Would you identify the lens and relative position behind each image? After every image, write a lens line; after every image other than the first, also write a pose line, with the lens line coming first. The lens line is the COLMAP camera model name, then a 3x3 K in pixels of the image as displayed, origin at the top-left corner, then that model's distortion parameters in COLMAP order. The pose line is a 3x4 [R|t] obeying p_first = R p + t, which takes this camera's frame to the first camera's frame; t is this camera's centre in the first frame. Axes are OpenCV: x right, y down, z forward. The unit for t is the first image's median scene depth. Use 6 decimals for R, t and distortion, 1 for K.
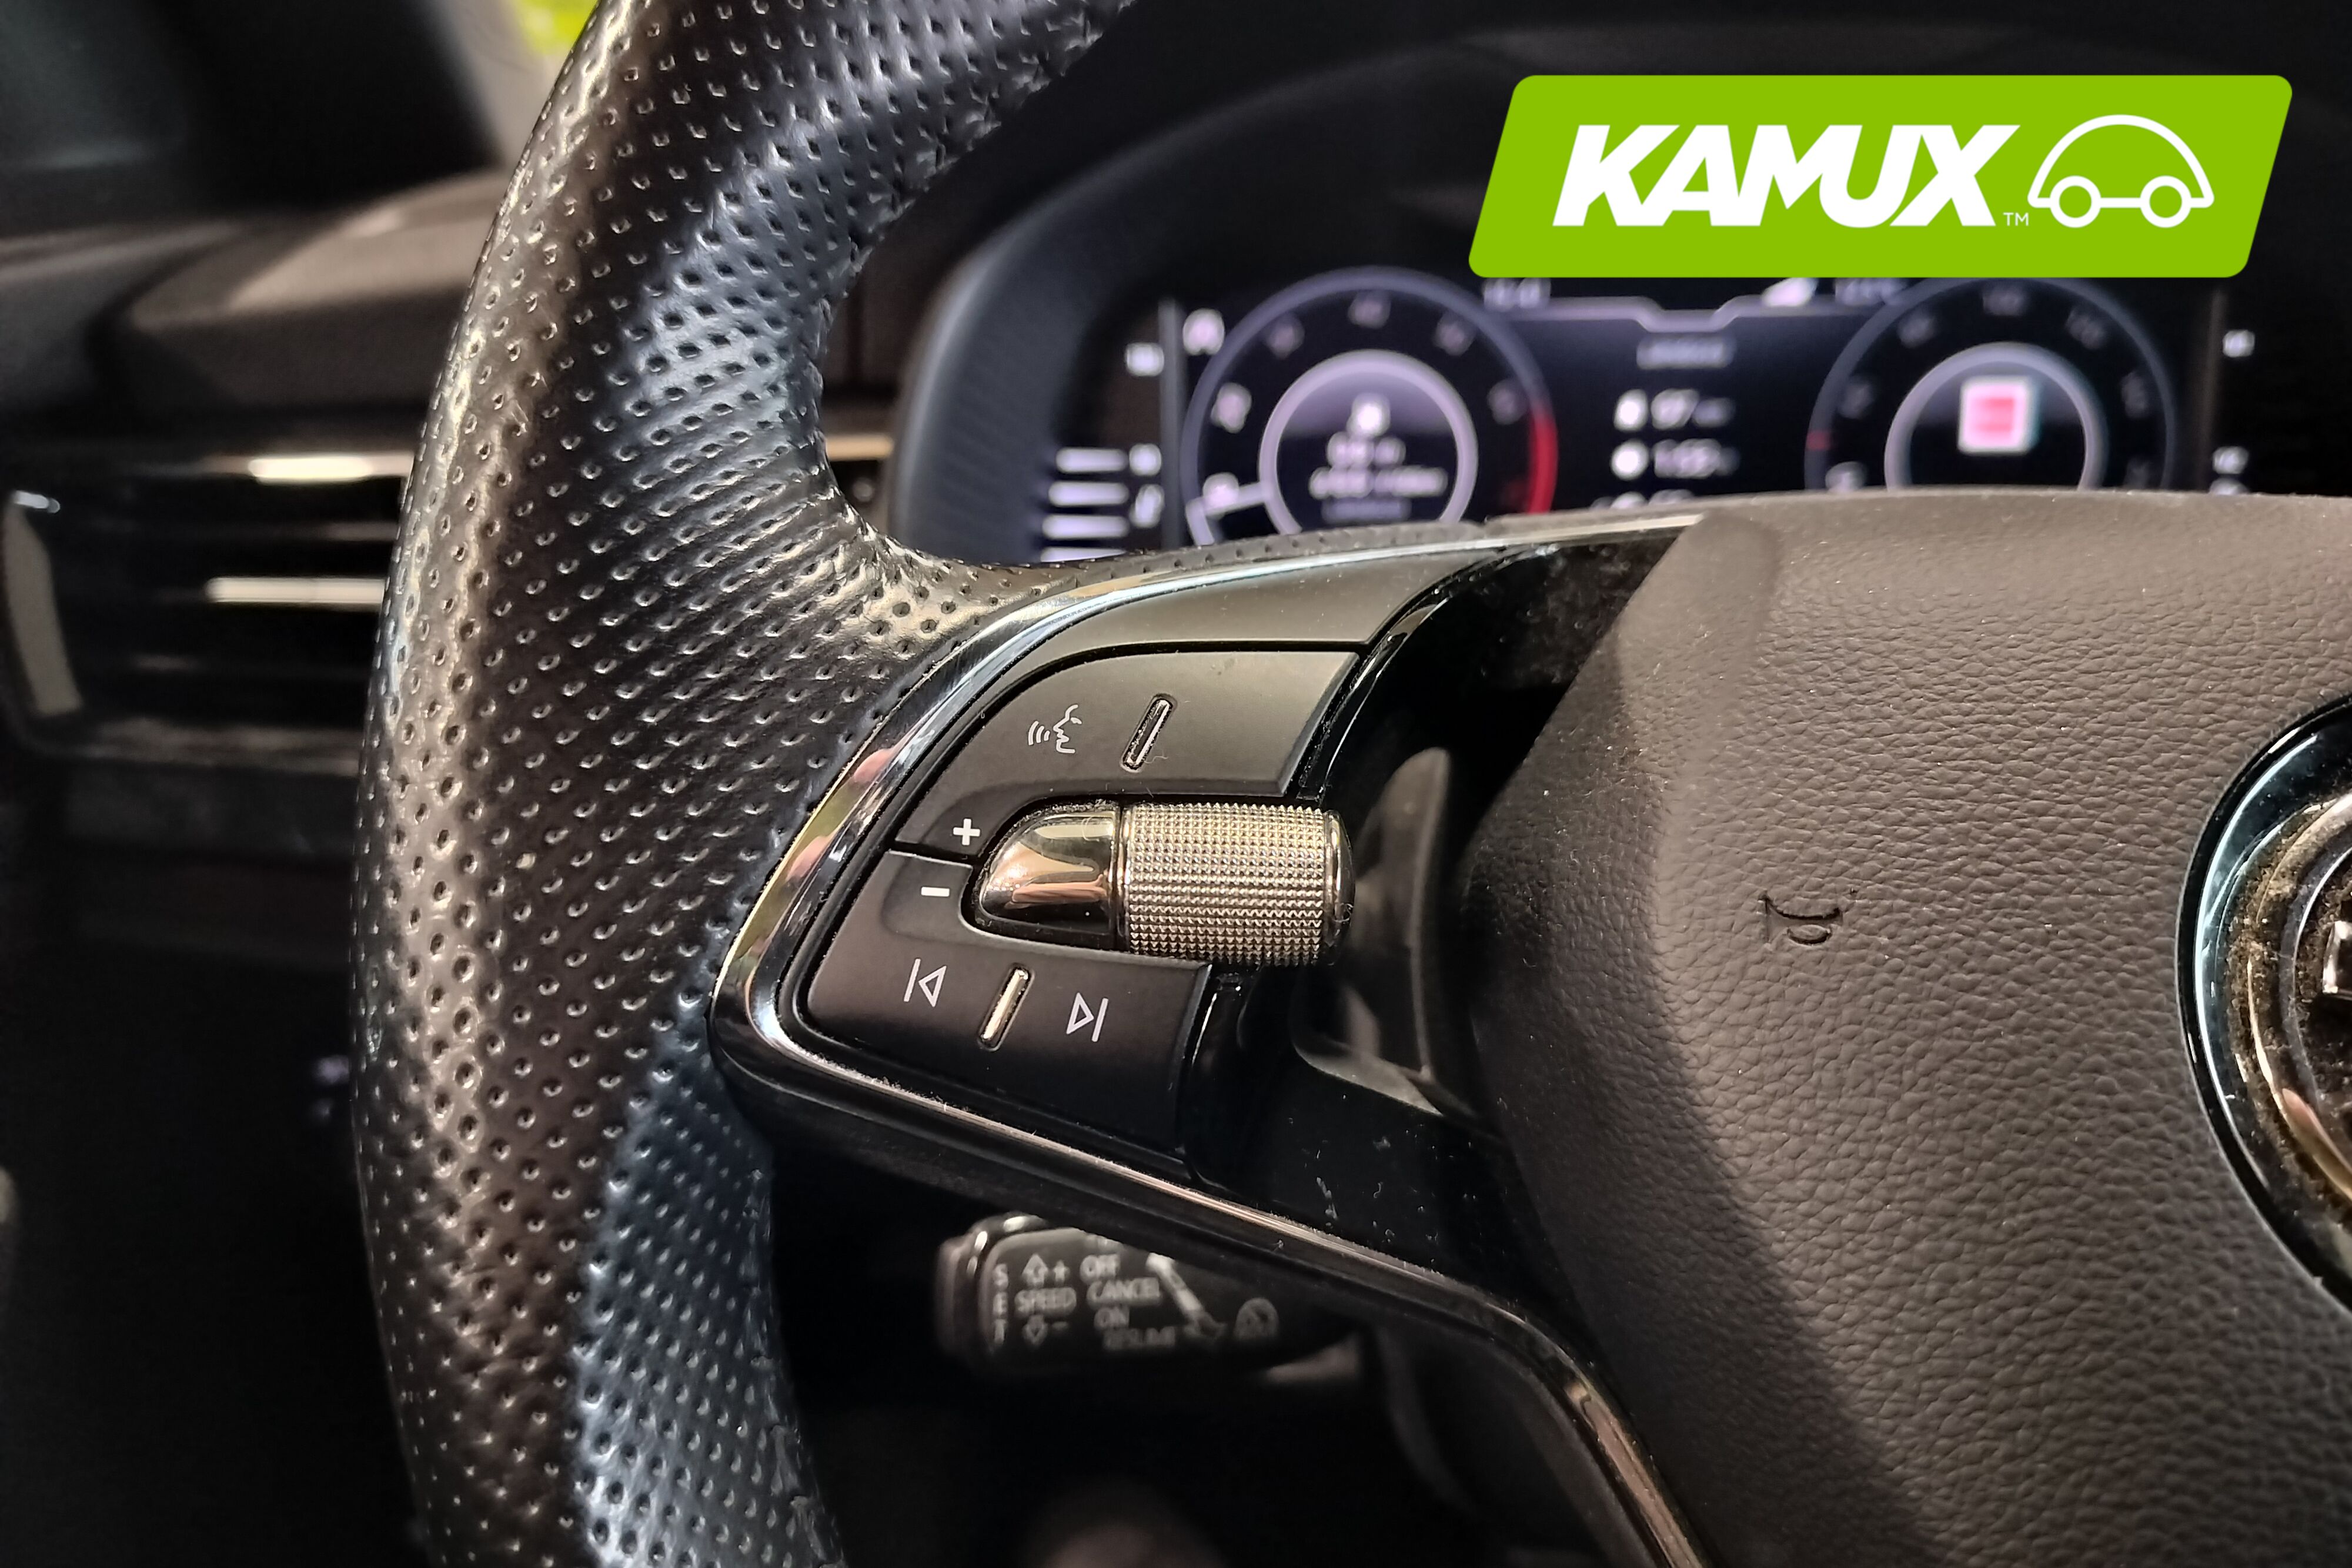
lens RADIAL K [[1645.4, 0, 1176.0], [0, 1645.4, 784.0], [0, 0, 1]] dist [0.001460, -0.078764]
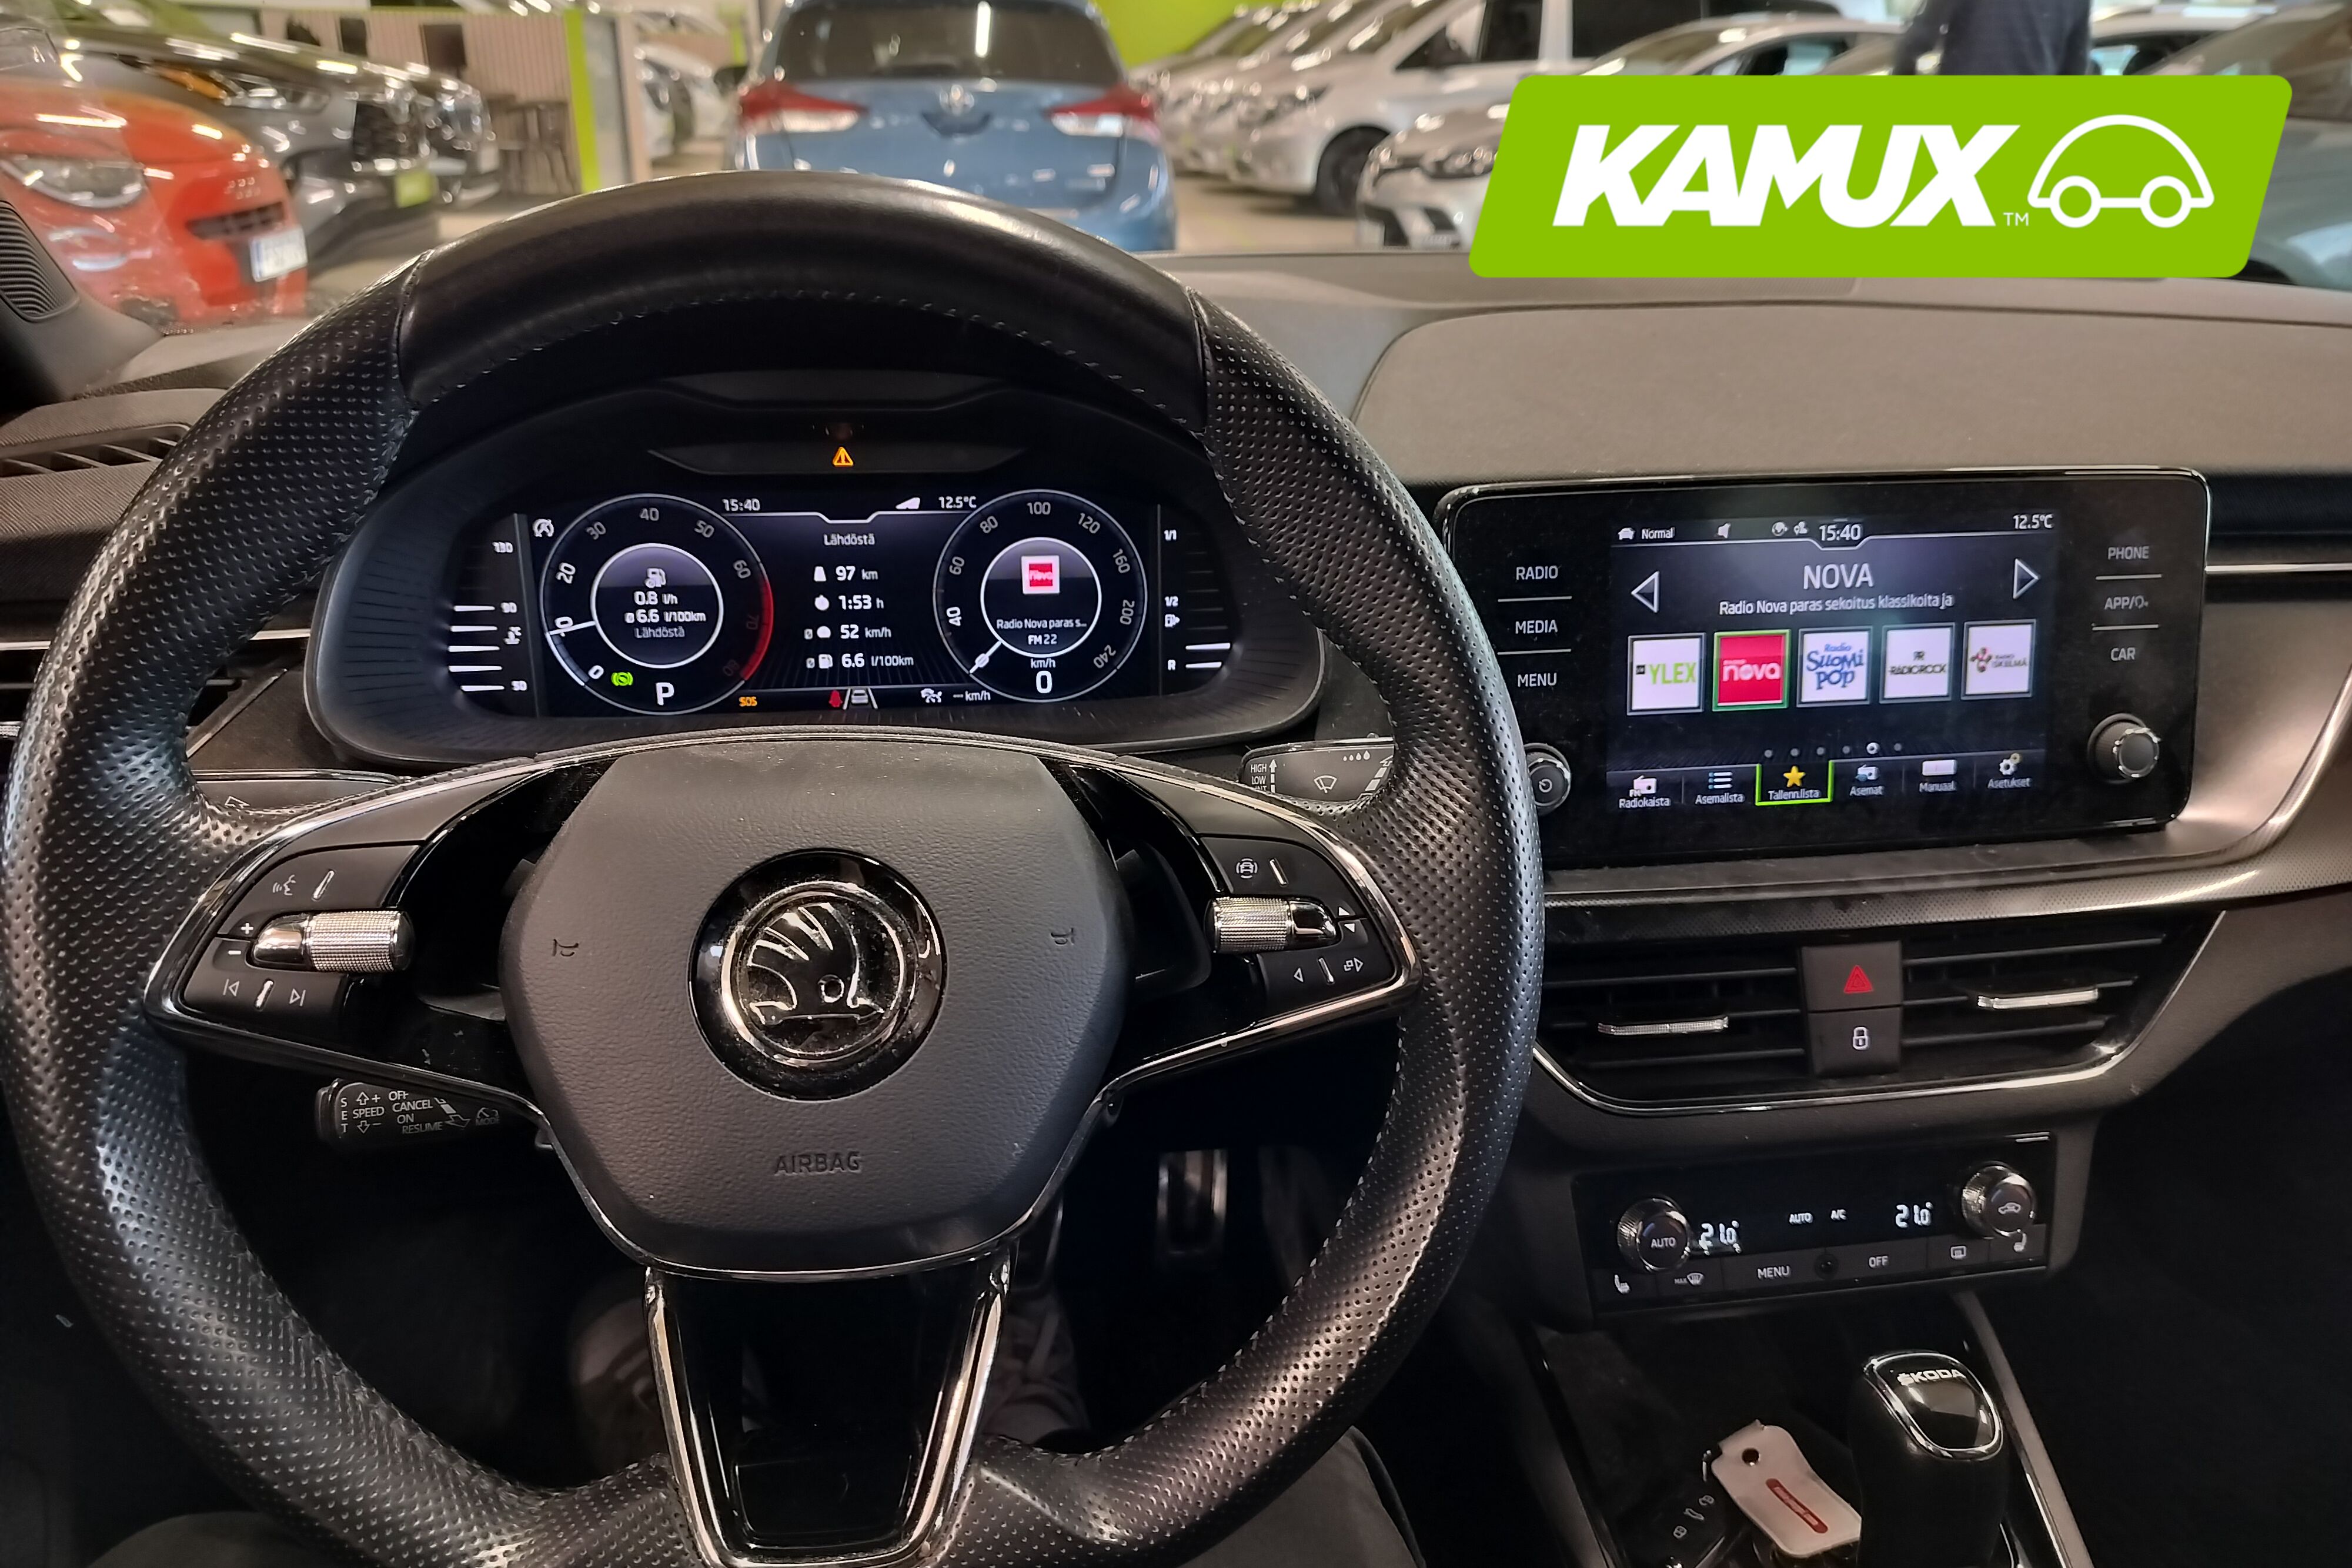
lens RADIAL K [[1572.8, 0, 1176.0], [0, 1572.8, 784.0], [0, 0, 1]] dist [0.001655, -0.016643]
pose [[0.978952, -0.033785, 0.201273, 0.593110], [0.017699, 0.996541, 0.081193, -0.272116], [-0.203320, -0.075922, 0.976164, -1.246054]]
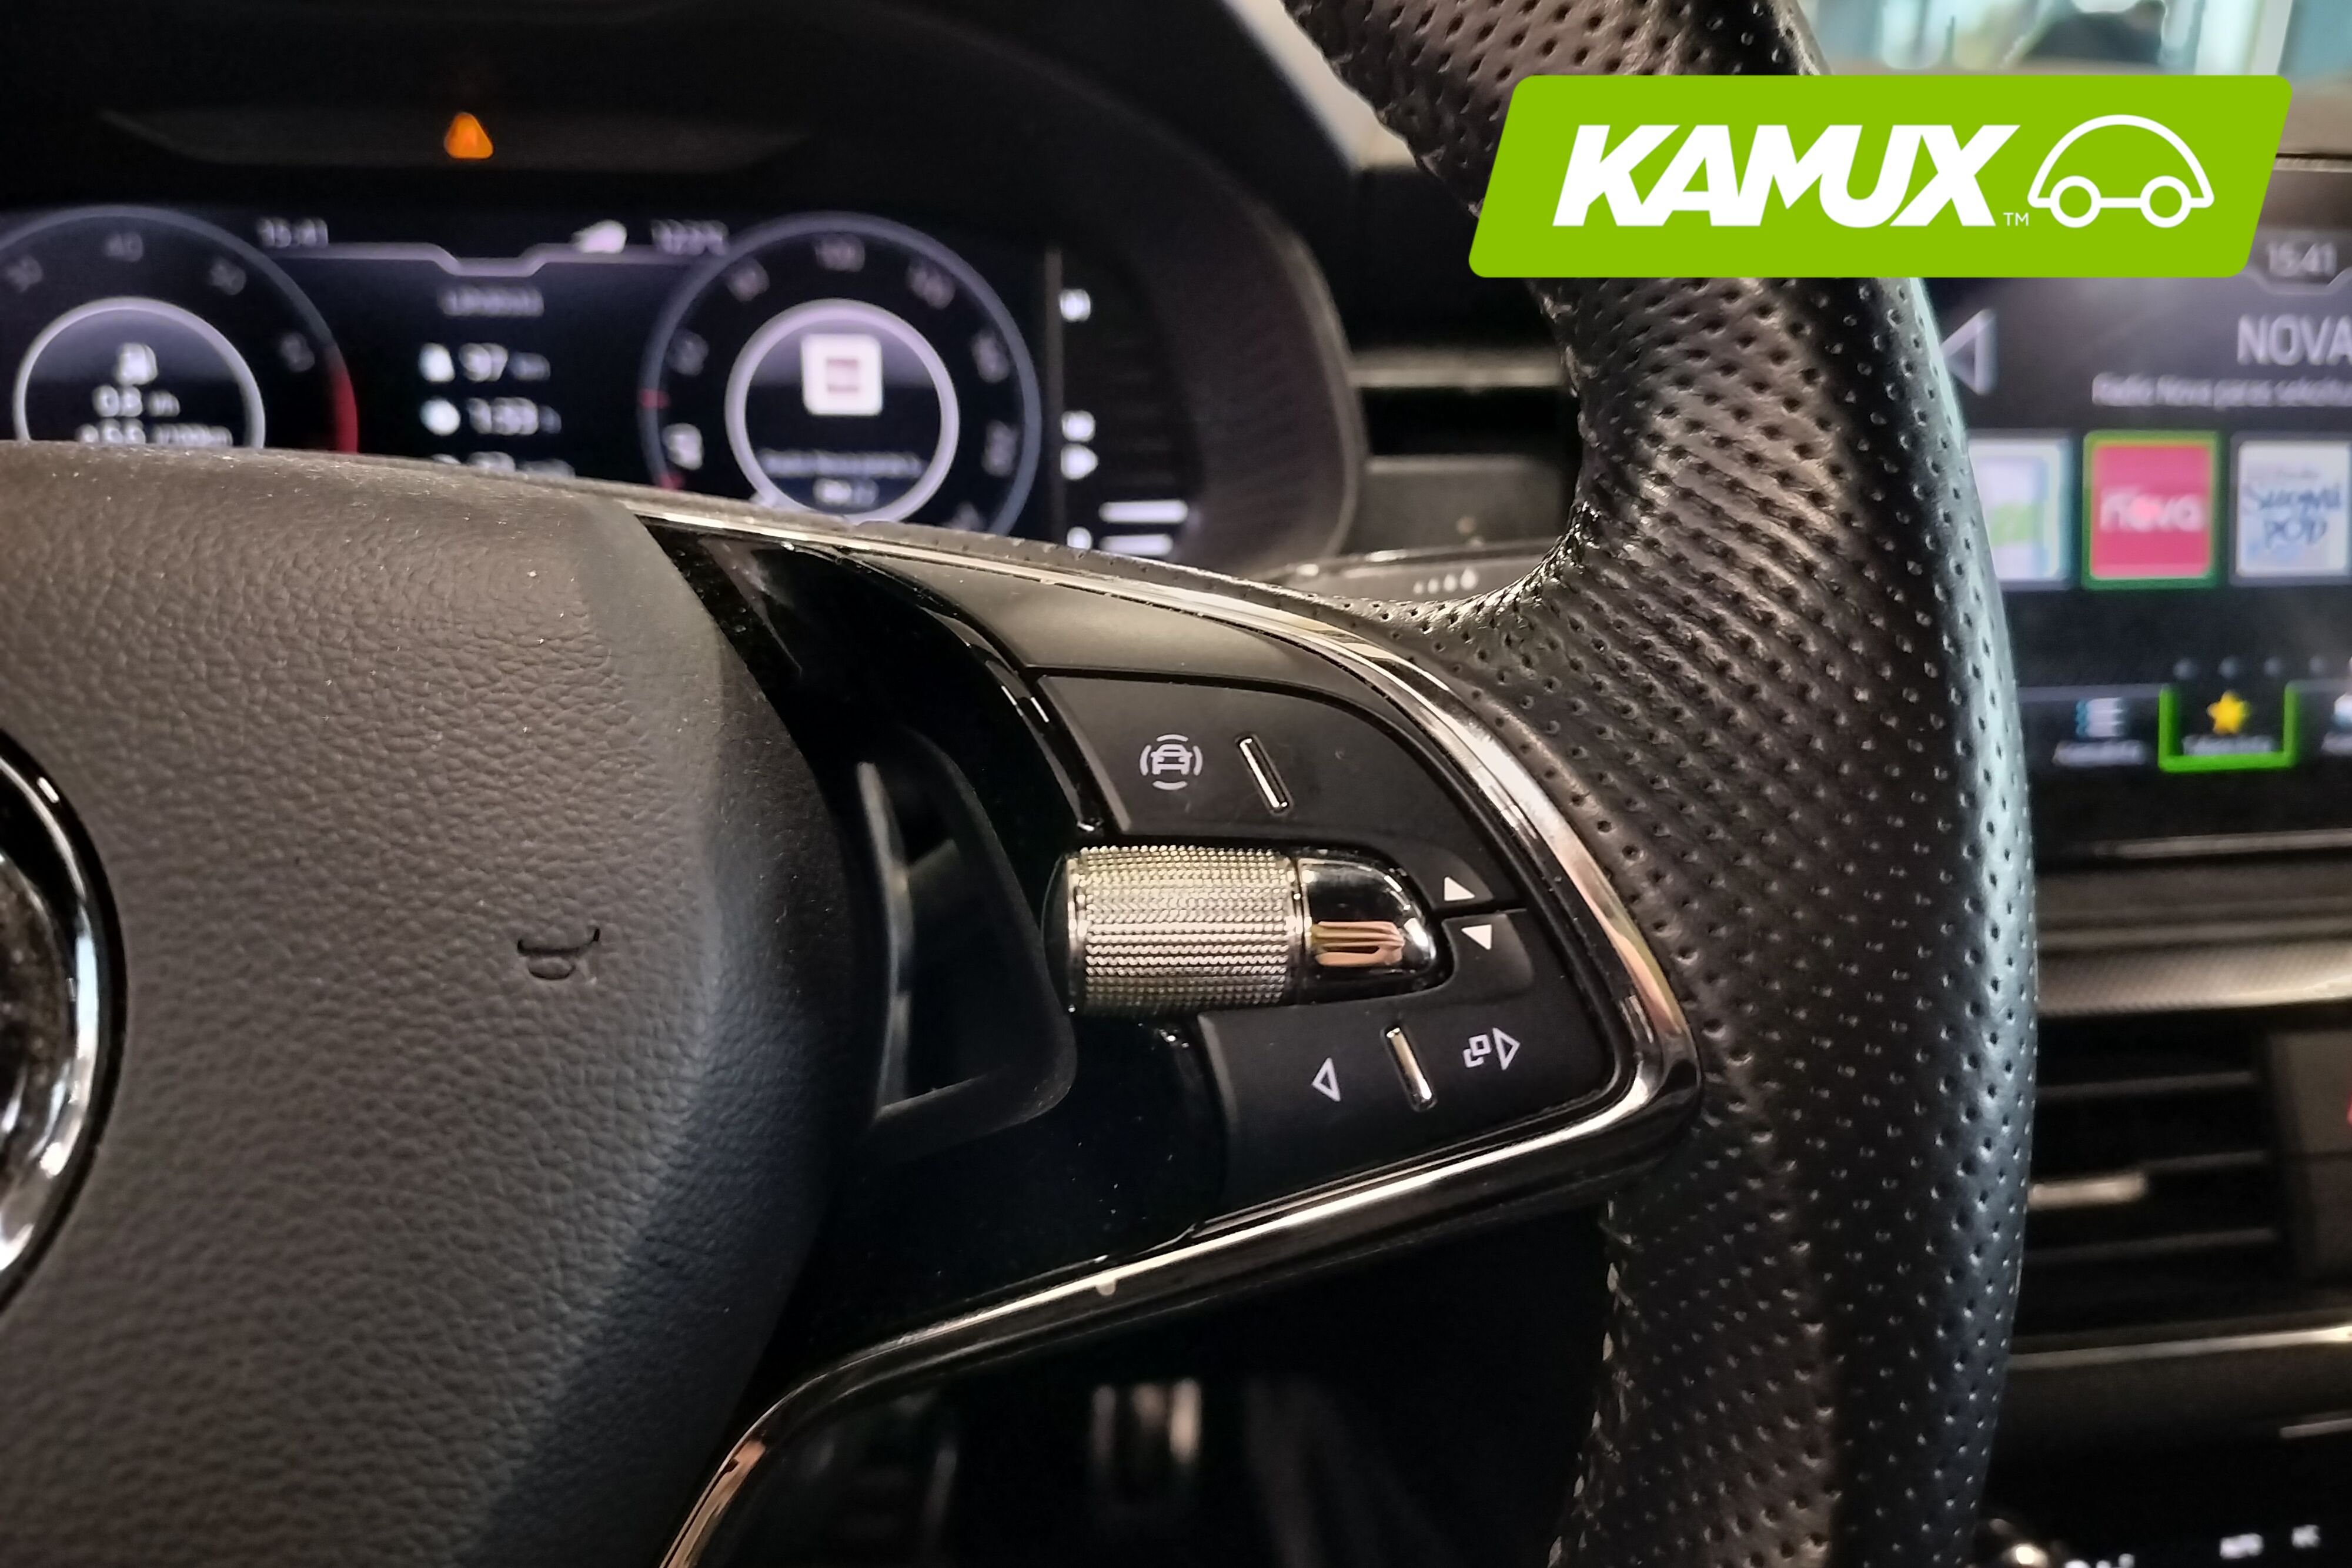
lens RADIAL K [[1729.8, 0, 1206.8], [0, 1729.8, 778.8], [0, 0, 1]] dist [-0.051570, -0.004136]
pose [[0.972974, -0.018105, 0.230202, 0.923357], [0.015220, 0.999782, 0.014302, -0.005397], [-0.230410, -0.010411, 0.973038, -0.048626]]
